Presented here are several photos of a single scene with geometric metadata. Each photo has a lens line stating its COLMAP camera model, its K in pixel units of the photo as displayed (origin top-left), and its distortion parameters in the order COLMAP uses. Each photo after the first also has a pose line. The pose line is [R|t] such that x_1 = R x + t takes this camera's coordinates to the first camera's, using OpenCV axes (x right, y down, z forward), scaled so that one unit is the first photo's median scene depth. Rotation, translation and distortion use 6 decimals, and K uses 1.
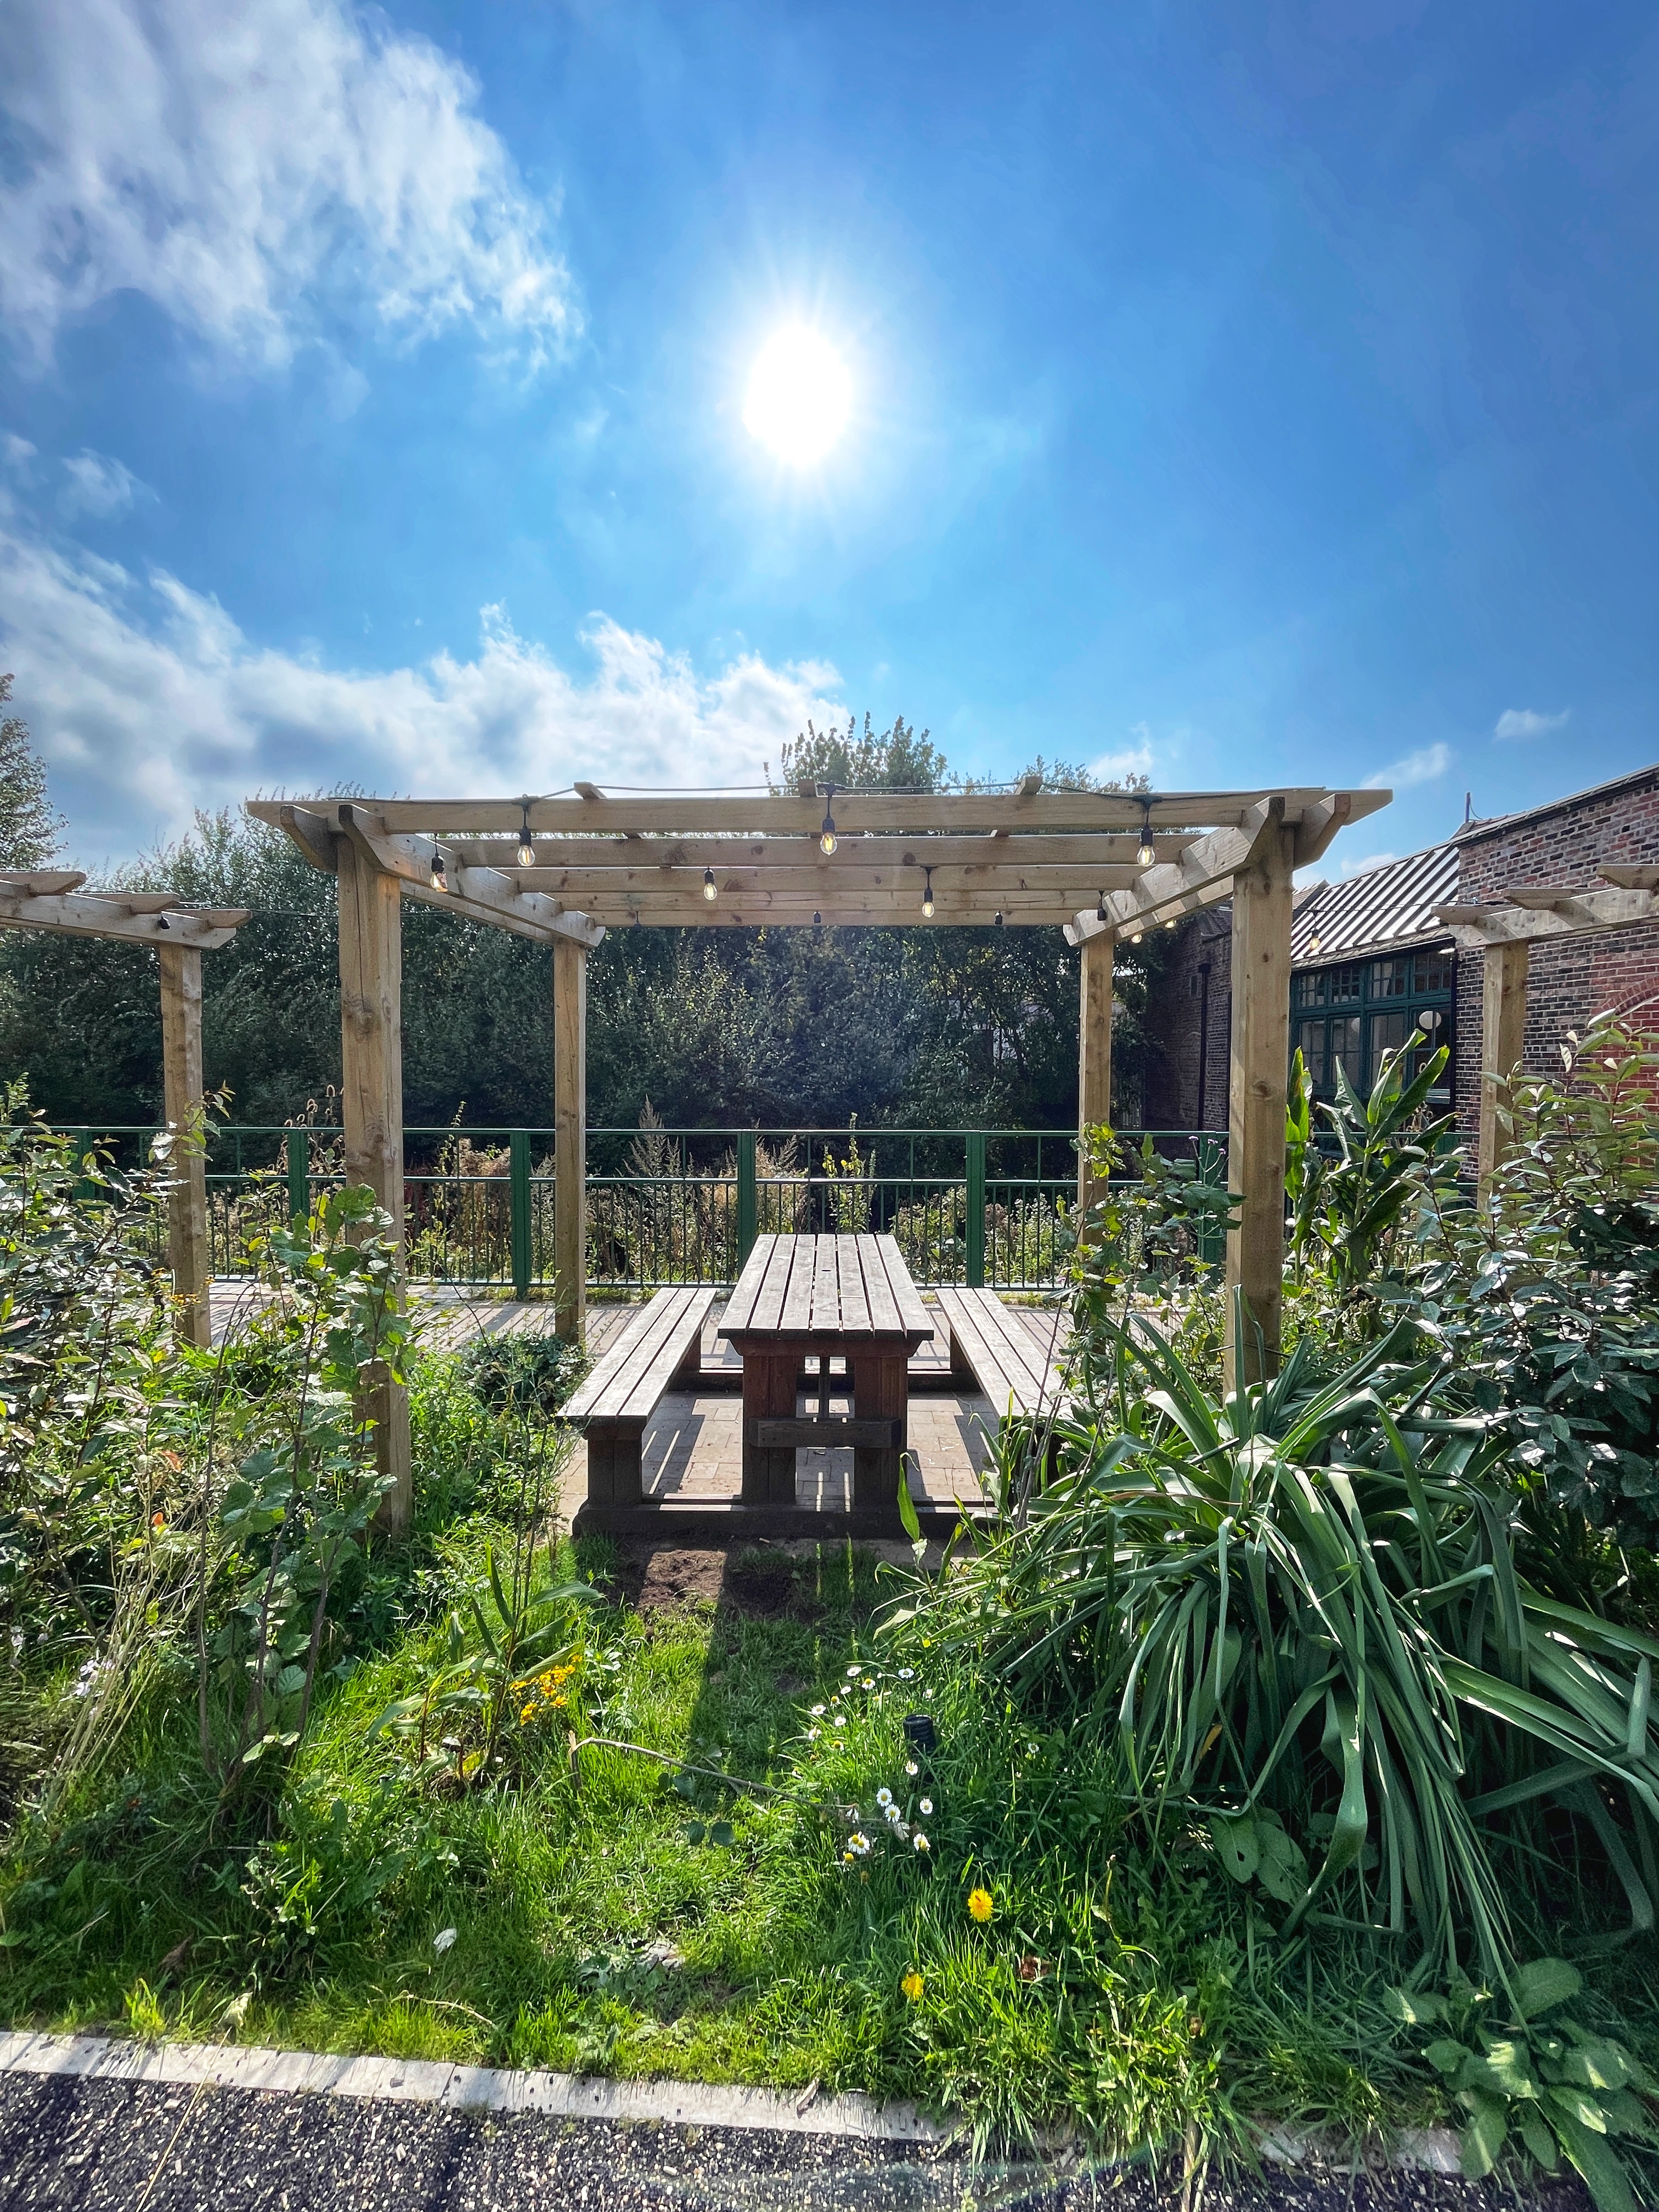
lens RADIAL K [[901.2, 0, 818.1], [0, 901.2, 1099.4], [0, 0, 1]] dist [0.005148, -0.000603]
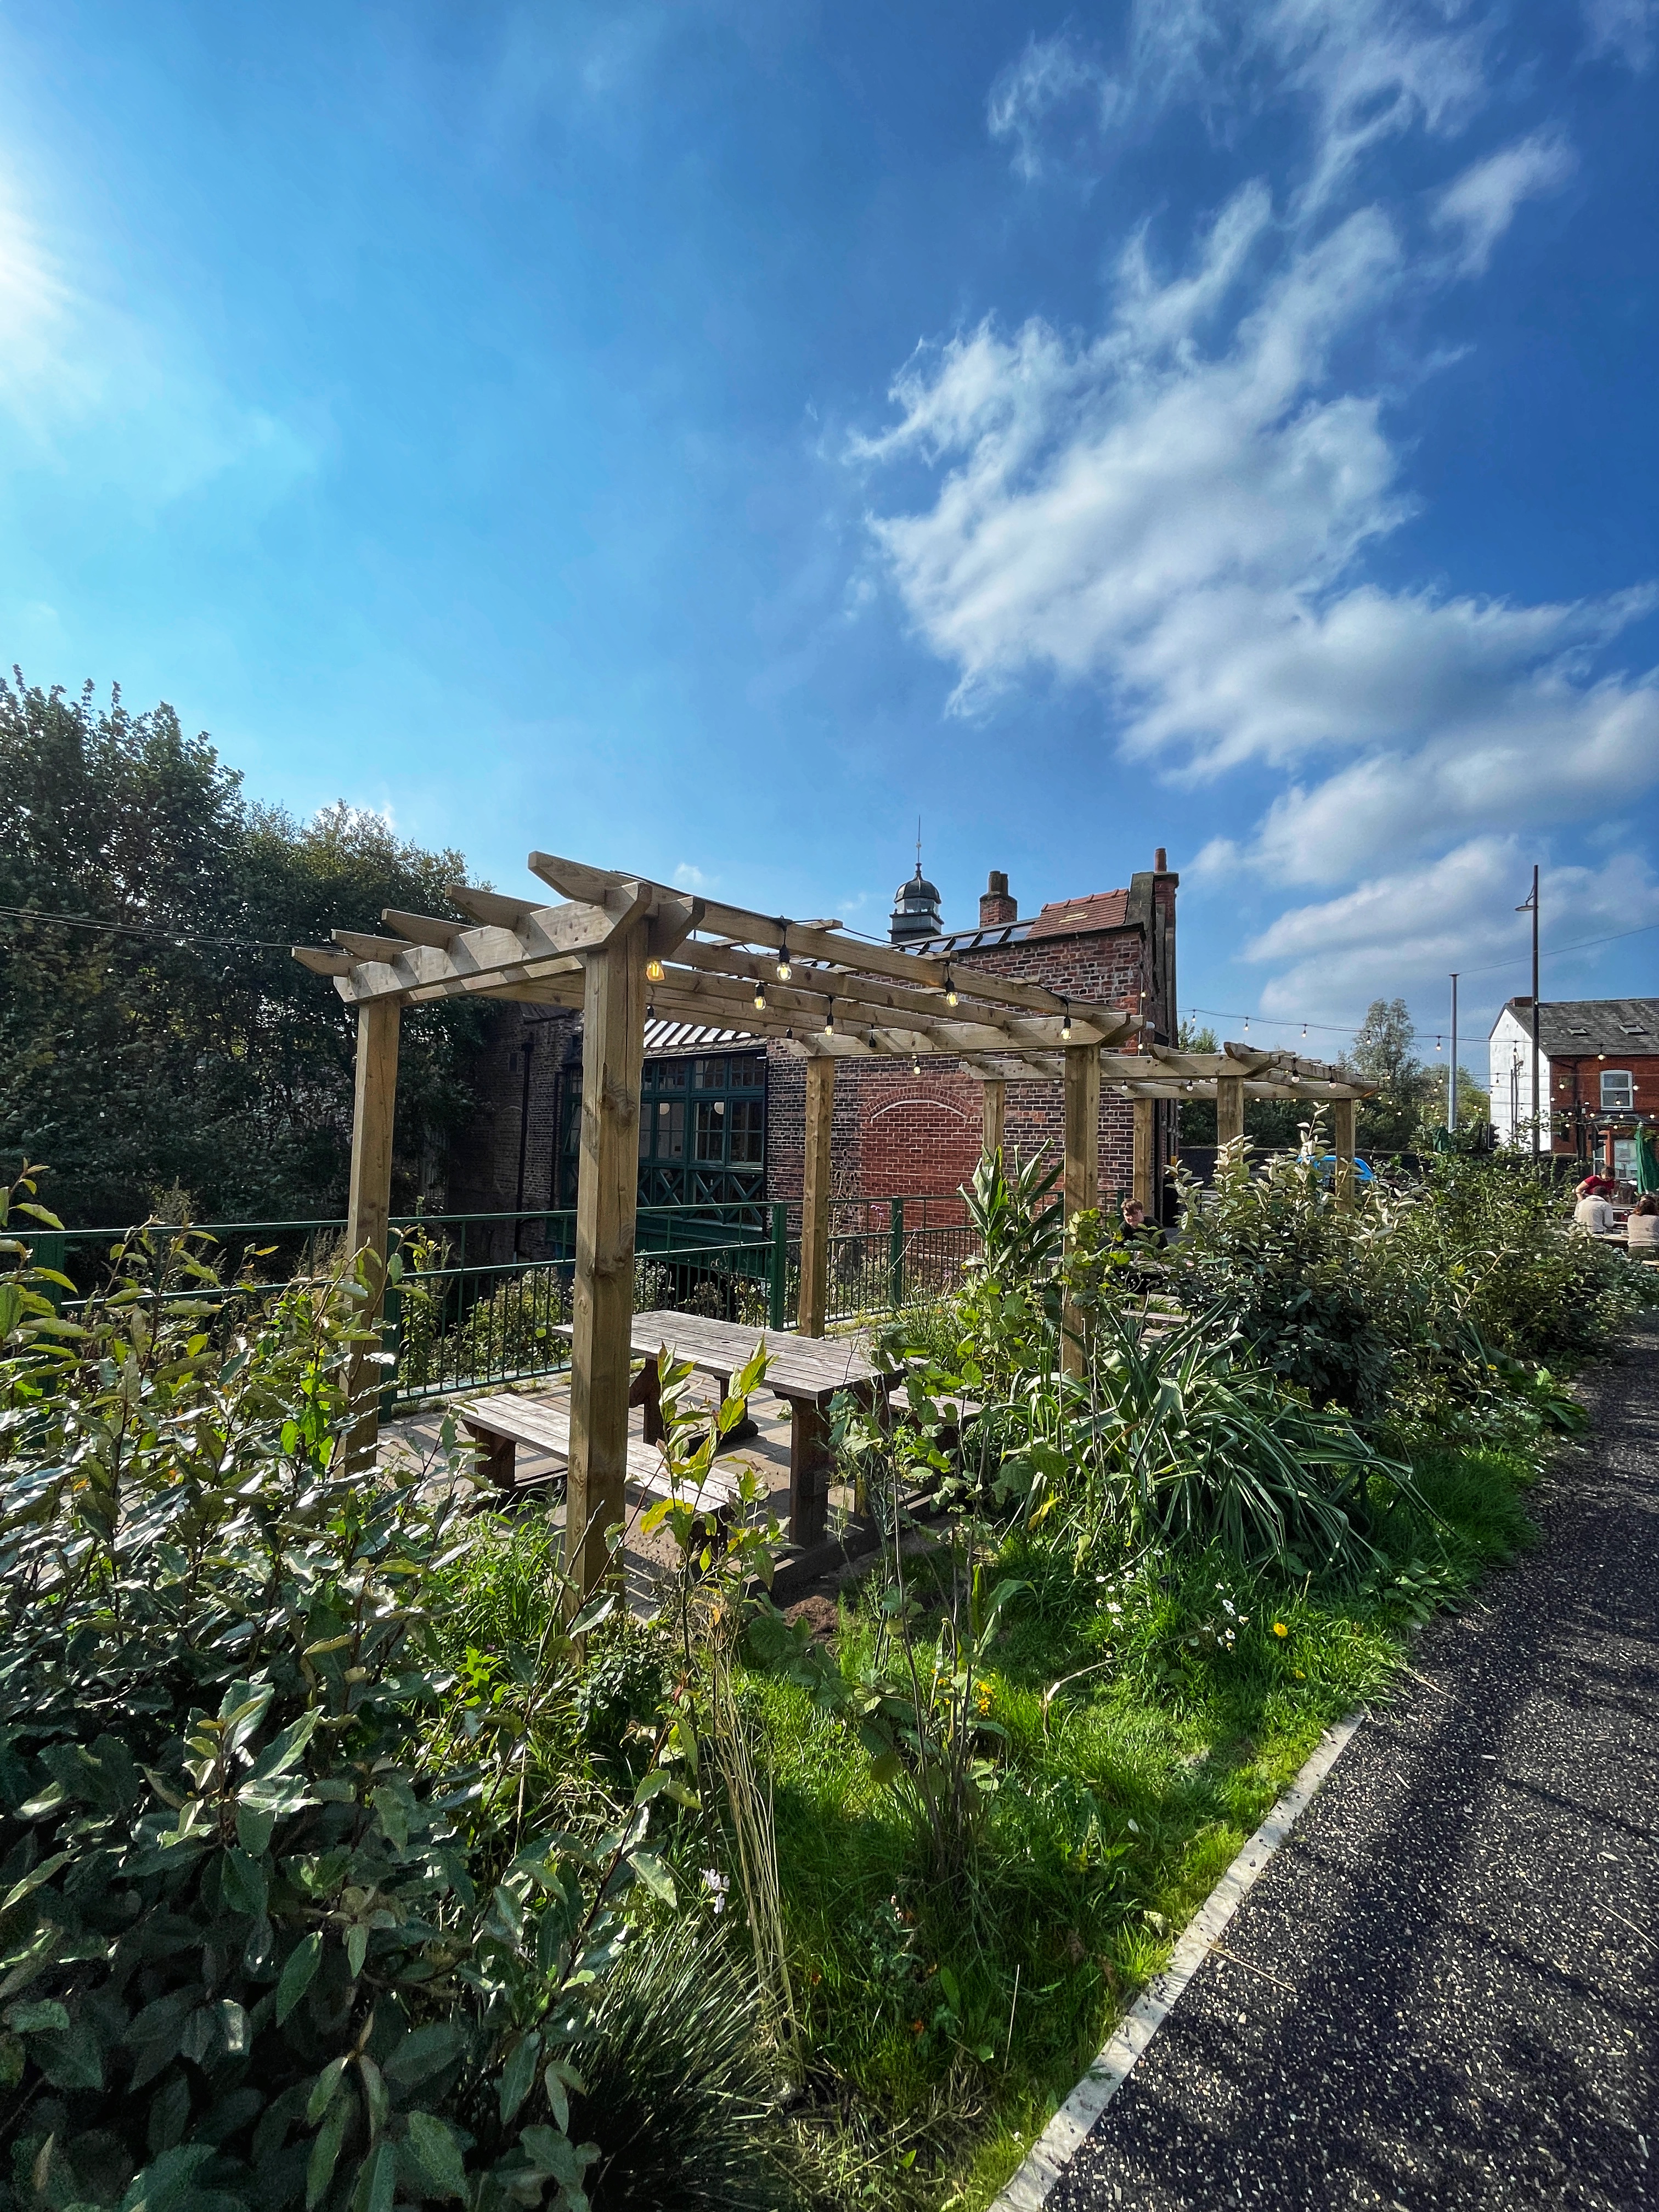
lens RADIAL K [[901.2, 0, 811.4], [0, 901.2, 1097.8], [0, 0, 1]] dist [0.005148, -0.000603]
pose [[0.664653, 0.050713, 0.745429, -0.321165], [0.004339, 0.997415, -0.071725, -0.010886], [-0.747140, 0.050906, 0.662715, 0.074064]]
